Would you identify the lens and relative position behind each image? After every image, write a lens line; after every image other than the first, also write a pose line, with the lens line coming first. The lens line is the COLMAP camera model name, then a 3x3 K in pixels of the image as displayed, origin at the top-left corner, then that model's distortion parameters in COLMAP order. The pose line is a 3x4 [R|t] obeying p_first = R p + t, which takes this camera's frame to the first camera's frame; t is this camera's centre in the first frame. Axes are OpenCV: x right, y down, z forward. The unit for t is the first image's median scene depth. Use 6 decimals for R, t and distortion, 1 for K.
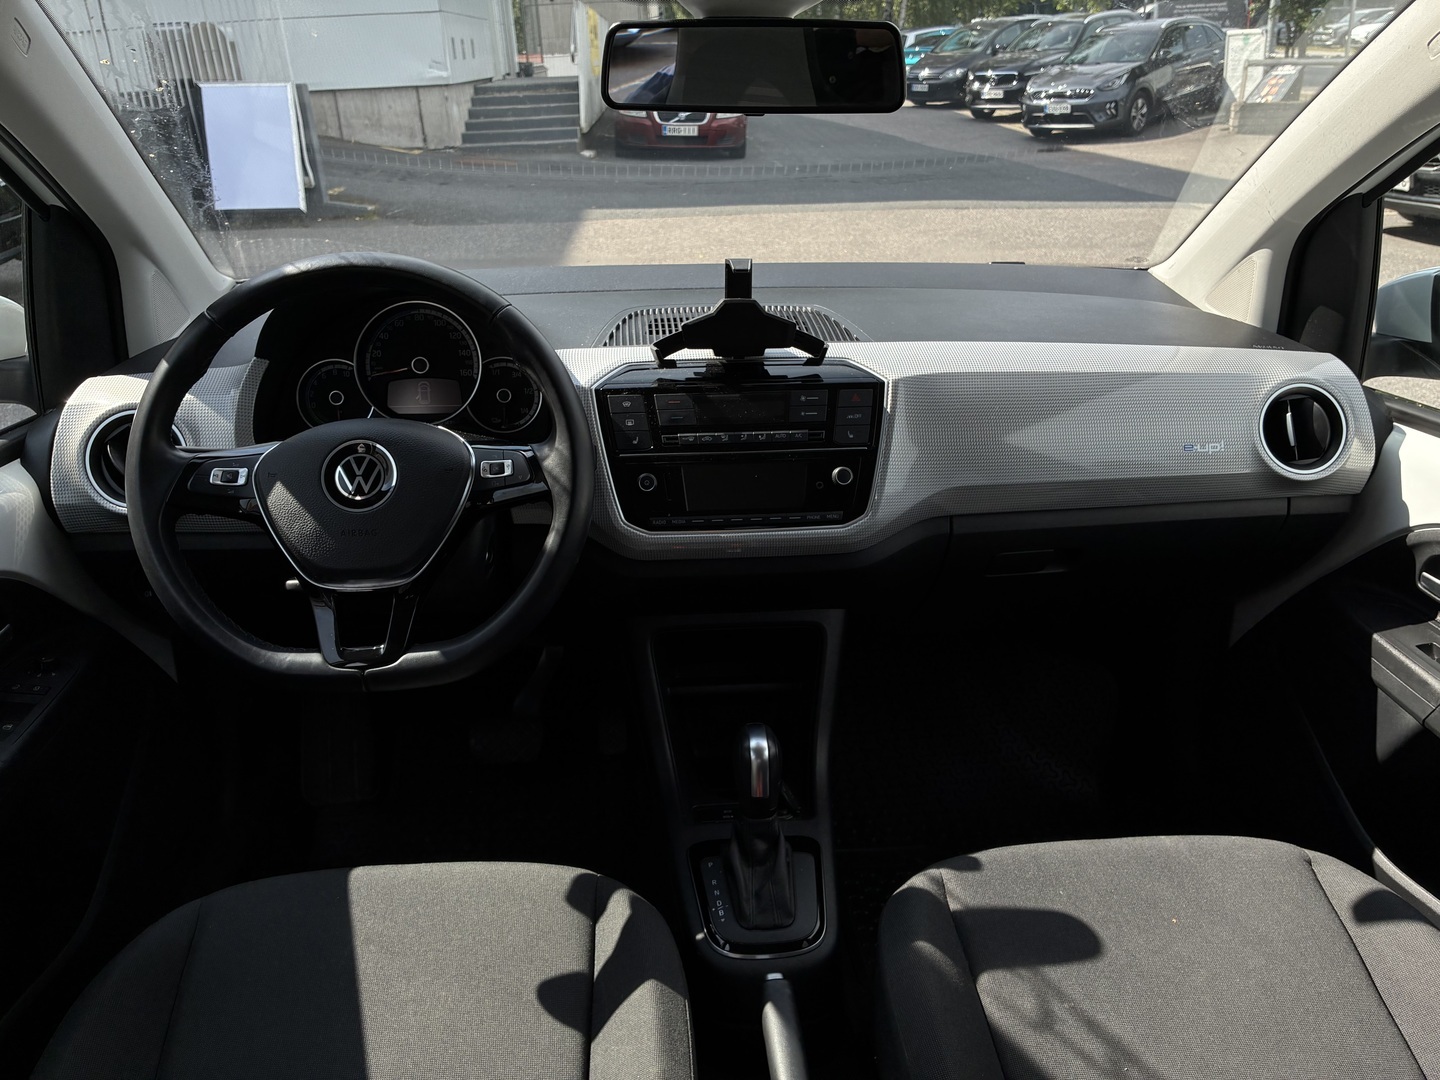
lens RADIAL K [[1094.1, 0, 720.0], [0, 1094.1, 540.0], [0, 0, 1]] dist [0.059388, -0.090172]
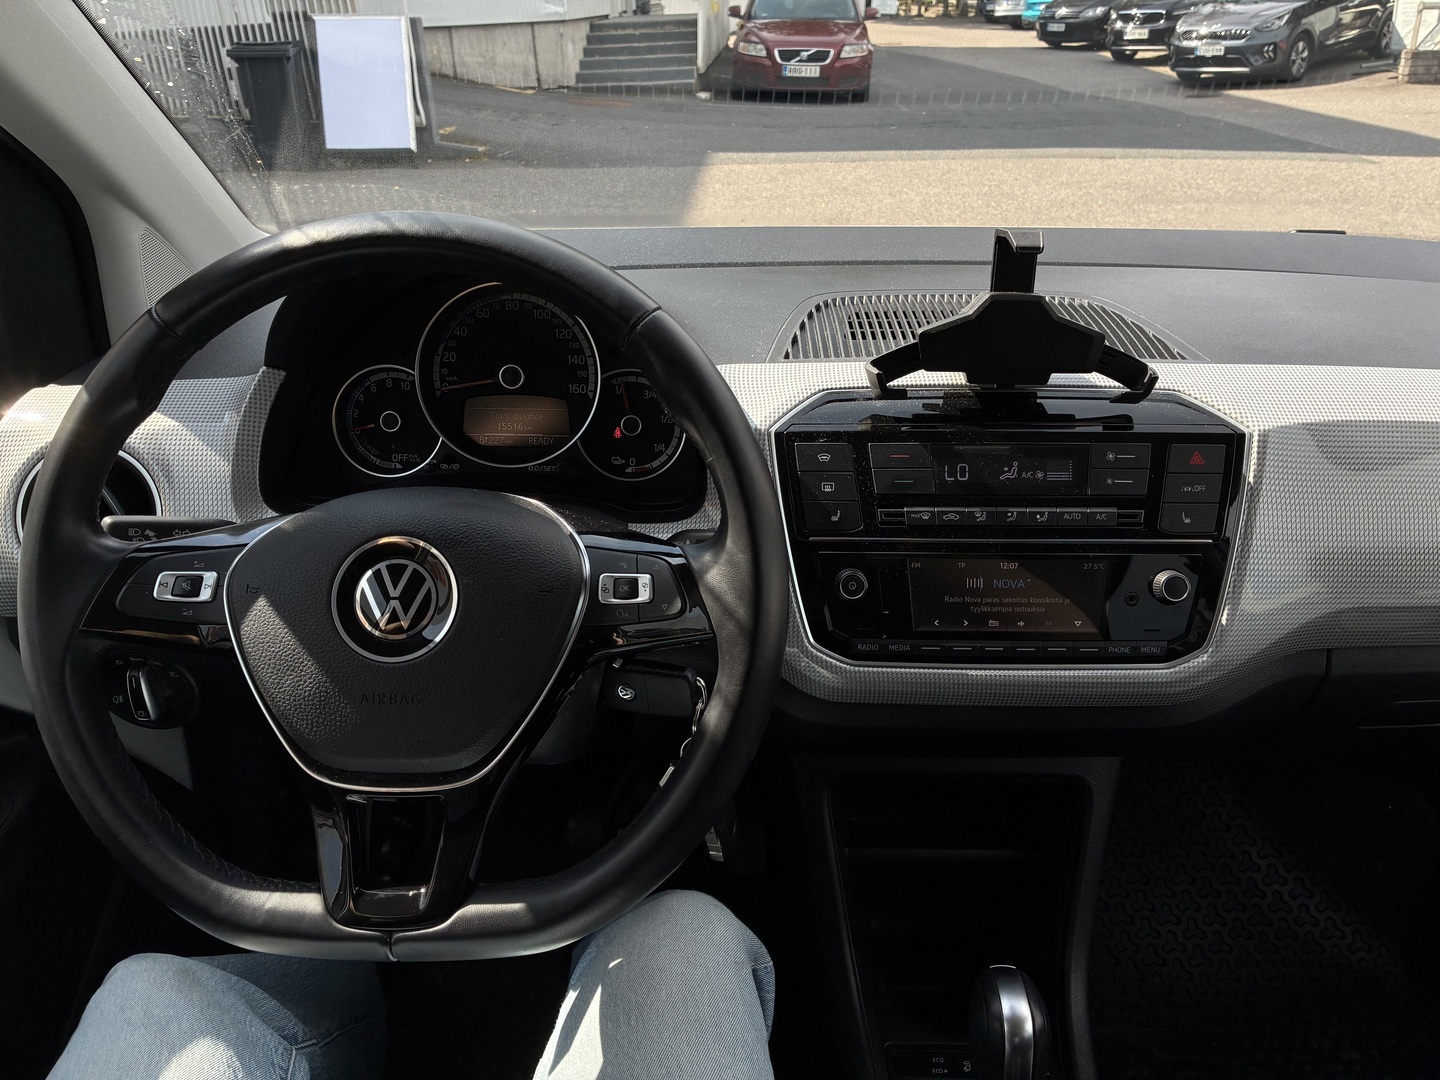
lens RADIAL K [[1094.1, 0, 720.0], [0, 1094.1, 540.0], [0, 0, 1]] dist [0.059388, -0.090172]
pose [[0.995361, 0.043922, -0.085604, -0.077163], [-0.040089, 0.998137, 0.045990, -0.089049], [0.087465, -0.042345, 0.995267, 0.313171]]
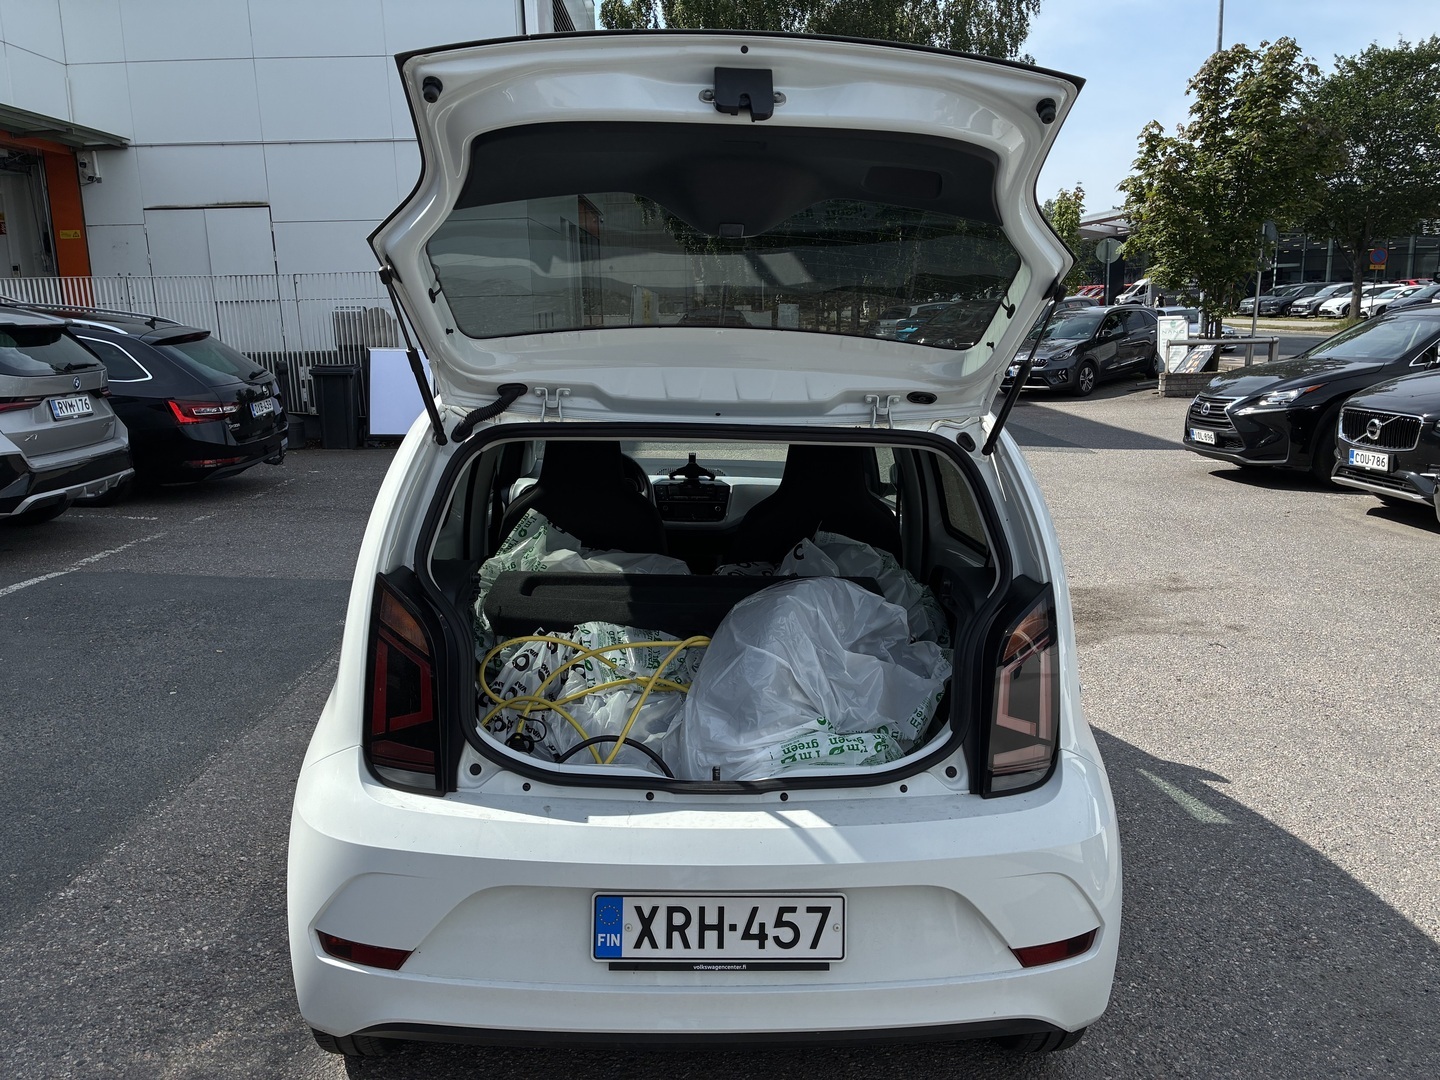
lens RADIAL K [[1098.9, 0, 720.0], [0, 1098.9, 540.0], [0, 0, 1]] dist [0.066499, 0.002080]
pose [[0.999049, 0.029618, -0.031984, 0.214074], [-0.035517, 0.978466, -0.203329, 0.716003], [0.025273, 0.204272, 0.978588, -2.367130]]
